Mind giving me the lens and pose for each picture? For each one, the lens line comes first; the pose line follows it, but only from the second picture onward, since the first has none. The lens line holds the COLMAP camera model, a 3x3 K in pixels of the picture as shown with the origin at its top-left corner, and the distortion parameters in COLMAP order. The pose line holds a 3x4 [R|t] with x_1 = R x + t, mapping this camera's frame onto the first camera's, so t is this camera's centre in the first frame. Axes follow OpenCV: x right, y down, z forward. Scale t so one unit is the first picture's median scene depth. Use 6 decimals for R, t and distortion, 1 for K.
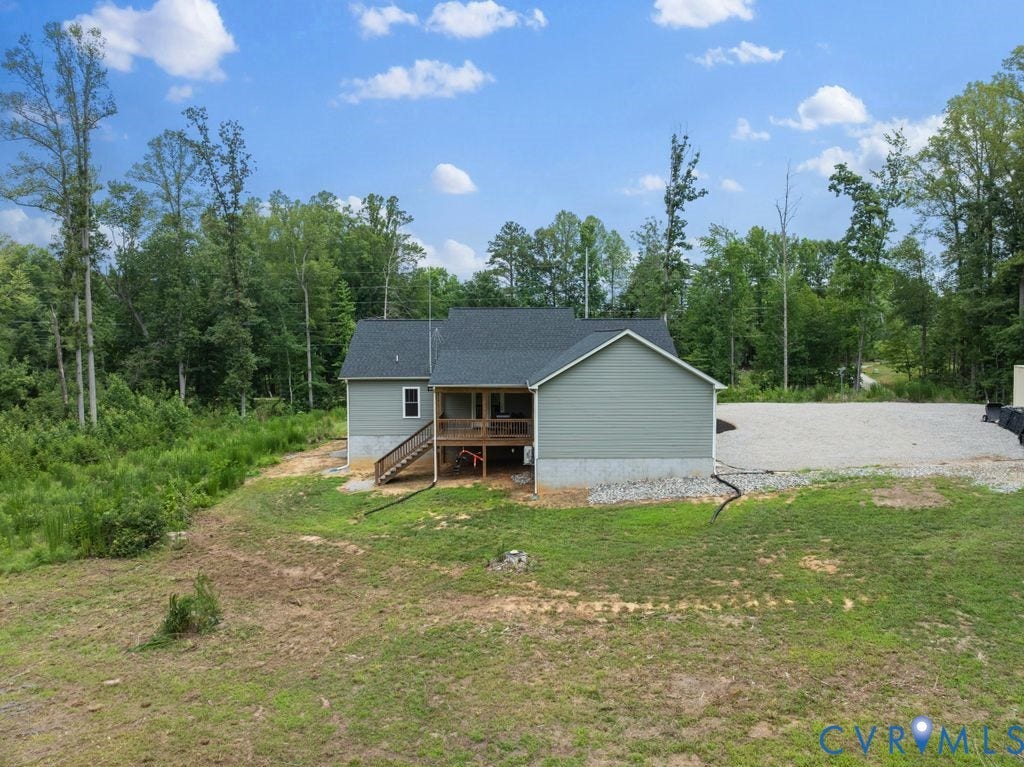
lens RADIAL K [[719.2, 0, 519.2], [0, 719.2, 378.7], [0, 0, 1]] dist [-0.033625, -0.005791]
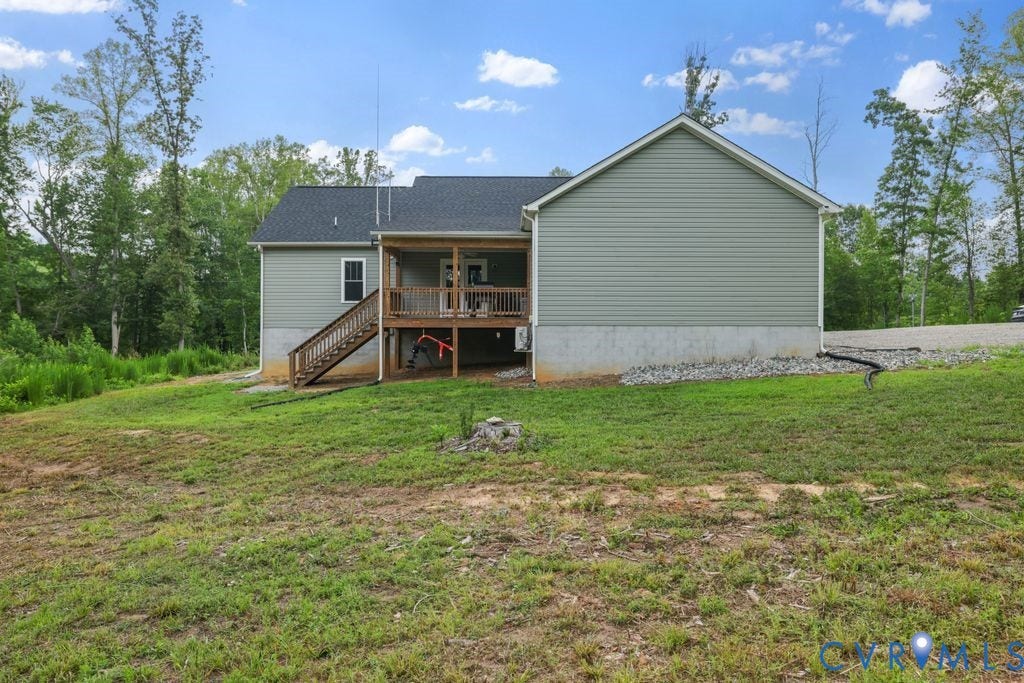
lens RADIAL K [[701.0, 0, 522.2], [0, 701.0, 346.1], [0, 0, 1]] dist [0.003980, 0.005290]
pose [[0.999687, 0.015978, 0.019239, 0.001040], [-0.014810, 0.998127, -0.059353, 0.134471], [-0.020152, 0.059049, 0.998052, 0.321876]]
